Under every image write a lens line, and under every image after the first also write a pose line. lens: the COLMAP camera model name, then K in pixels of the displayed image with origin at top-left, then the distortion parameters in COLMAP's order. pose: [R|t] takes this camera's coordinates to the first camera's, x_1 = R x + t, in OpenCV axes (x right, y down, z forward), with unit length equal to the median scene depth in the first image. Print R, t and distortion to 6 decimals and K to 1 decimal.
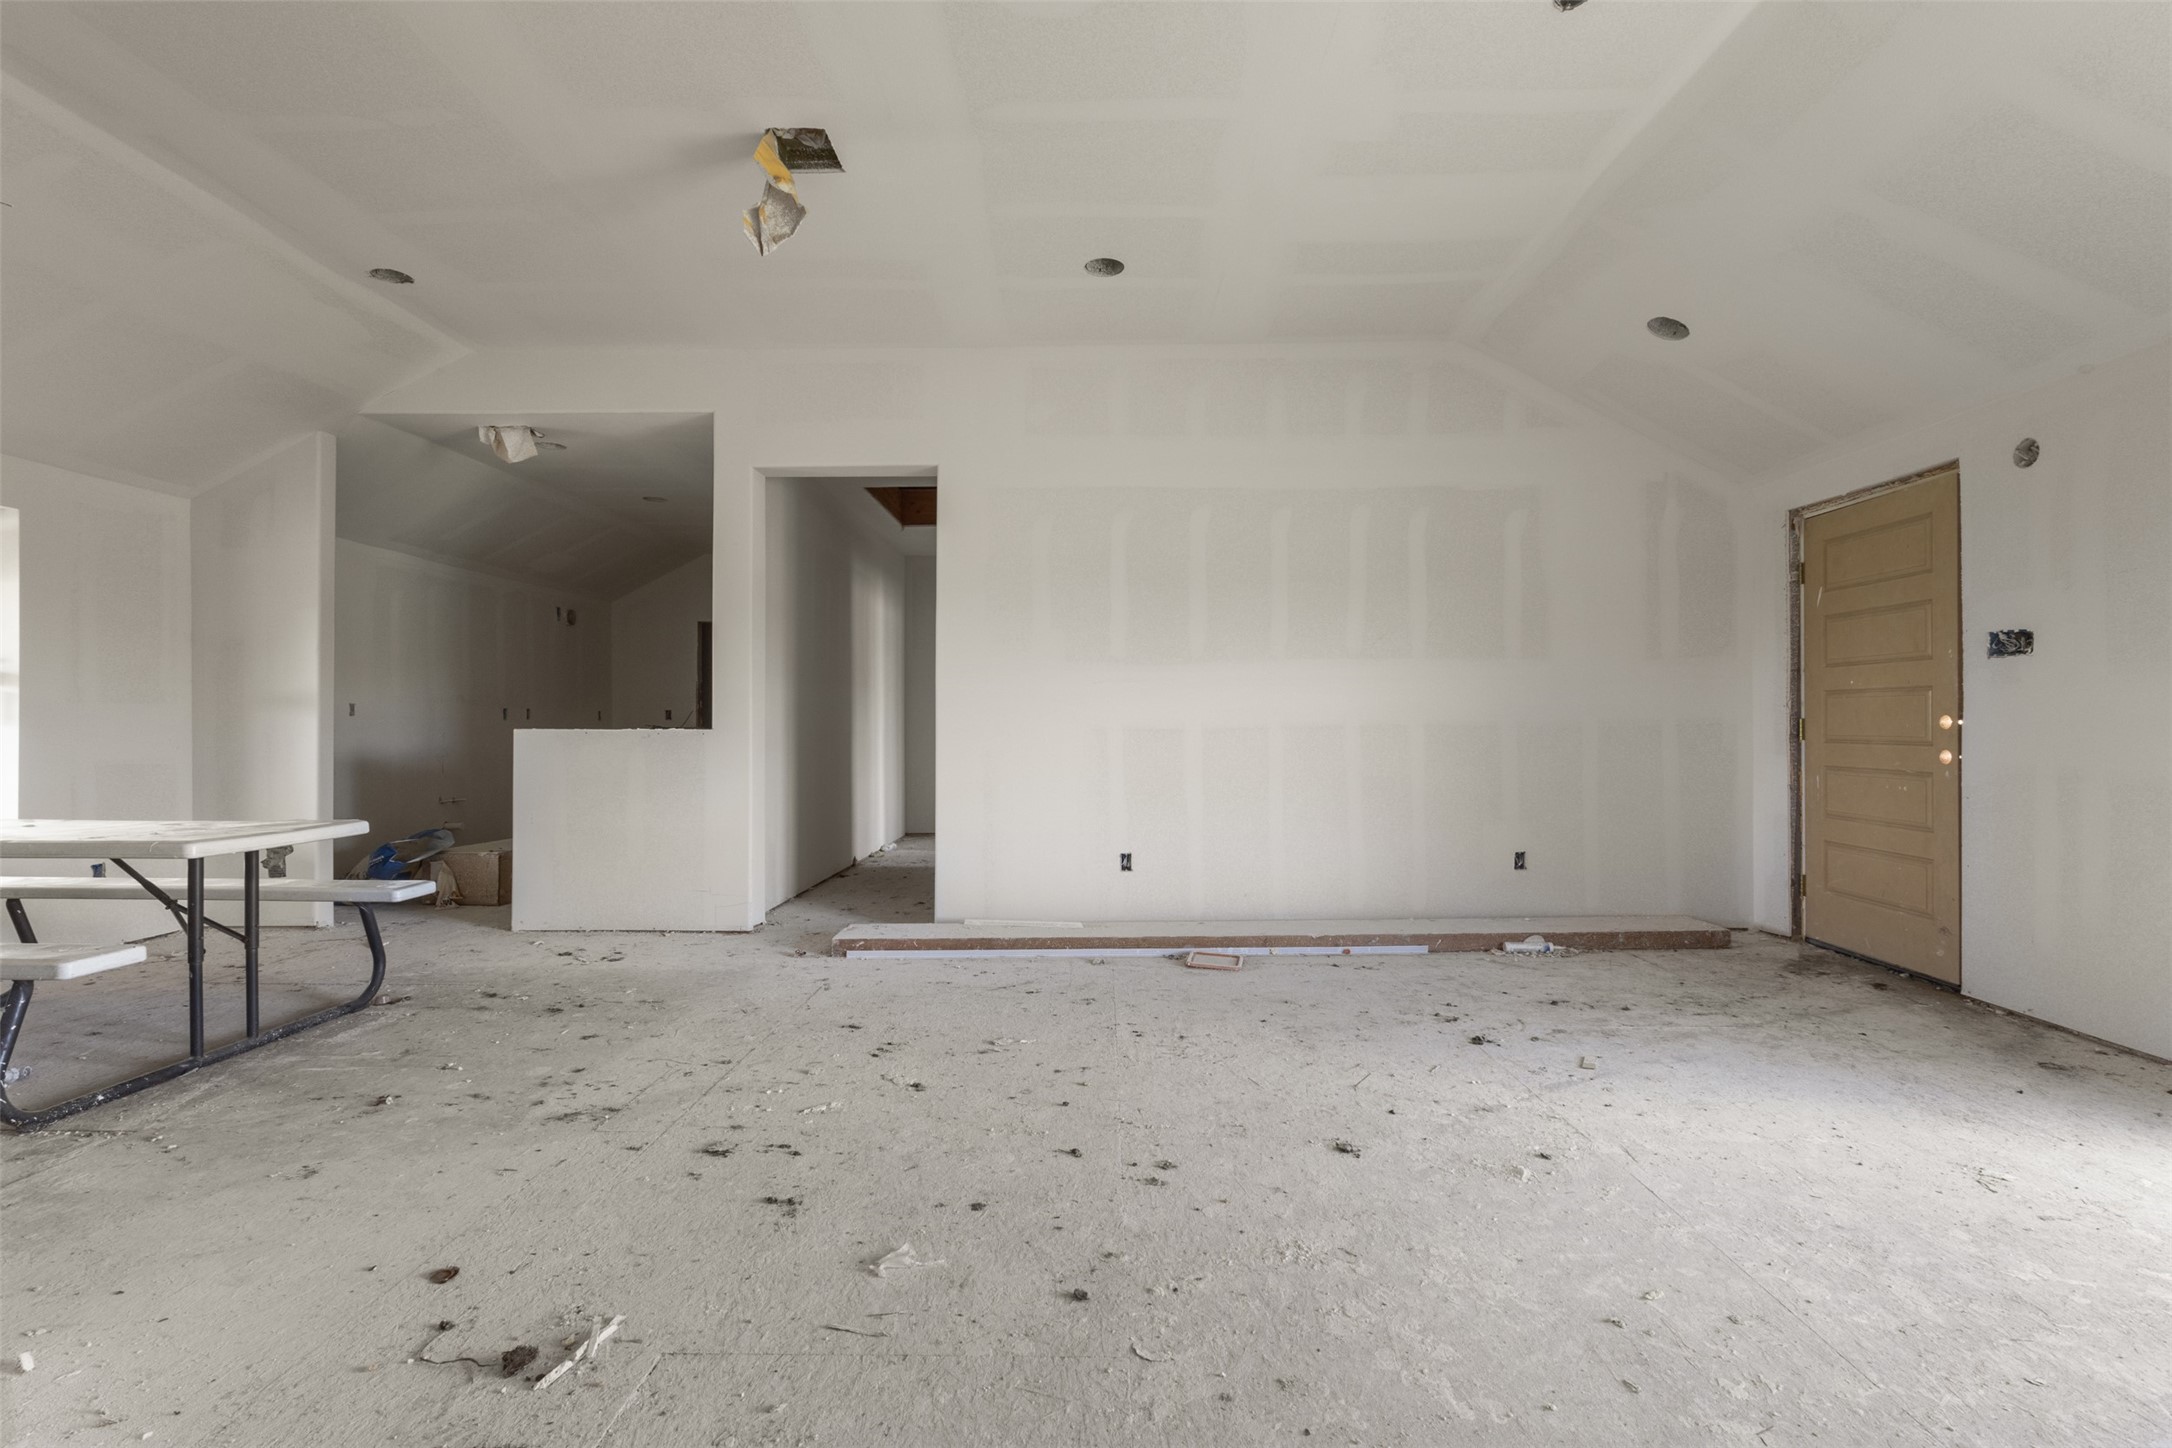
lens RADIAL K [[1013.9, 0, 1079.8], [0, 1013.9, 728.5], [0, 0, 1]] dist [-0.000378, -0.000710]
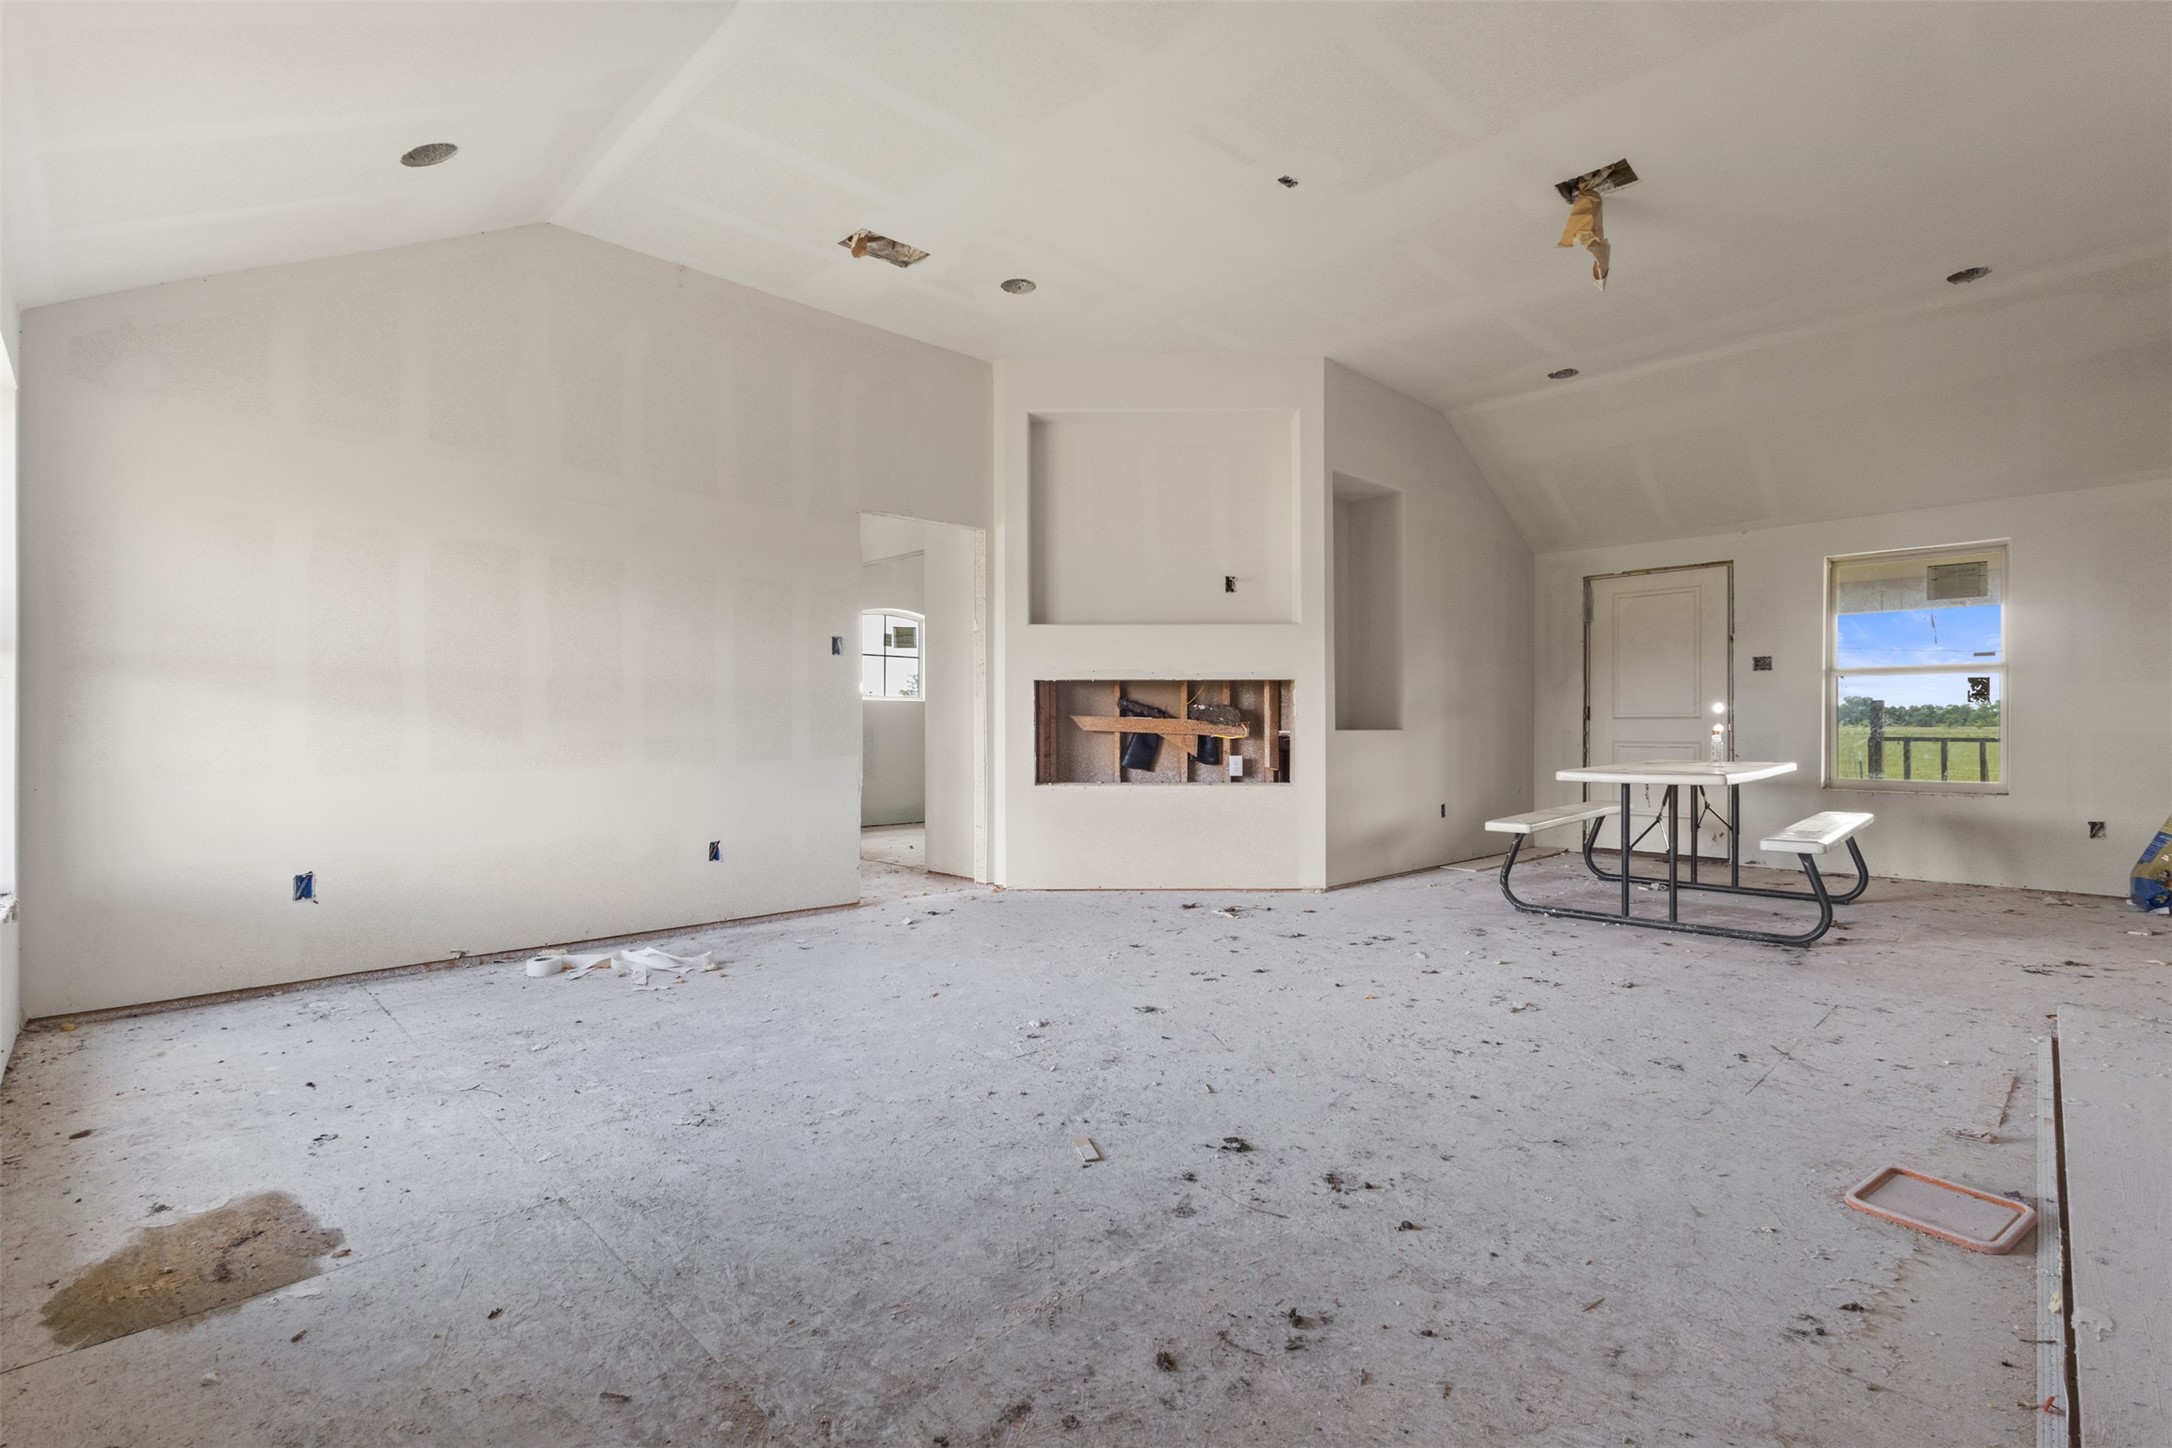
lens RADIAL K [[1013.9, 0, 1080.4], [0, 1013.9, 721.9], [0, 0, 1]] dist [-0.000378, -0.000710]
pose [[-0.711924, 0.002910, -0.702251, 1.024390], [0.003276, 0.999994, 0.000823, 0.027712], [0.702249, -0.001715, -0.711929, 1.532159]]
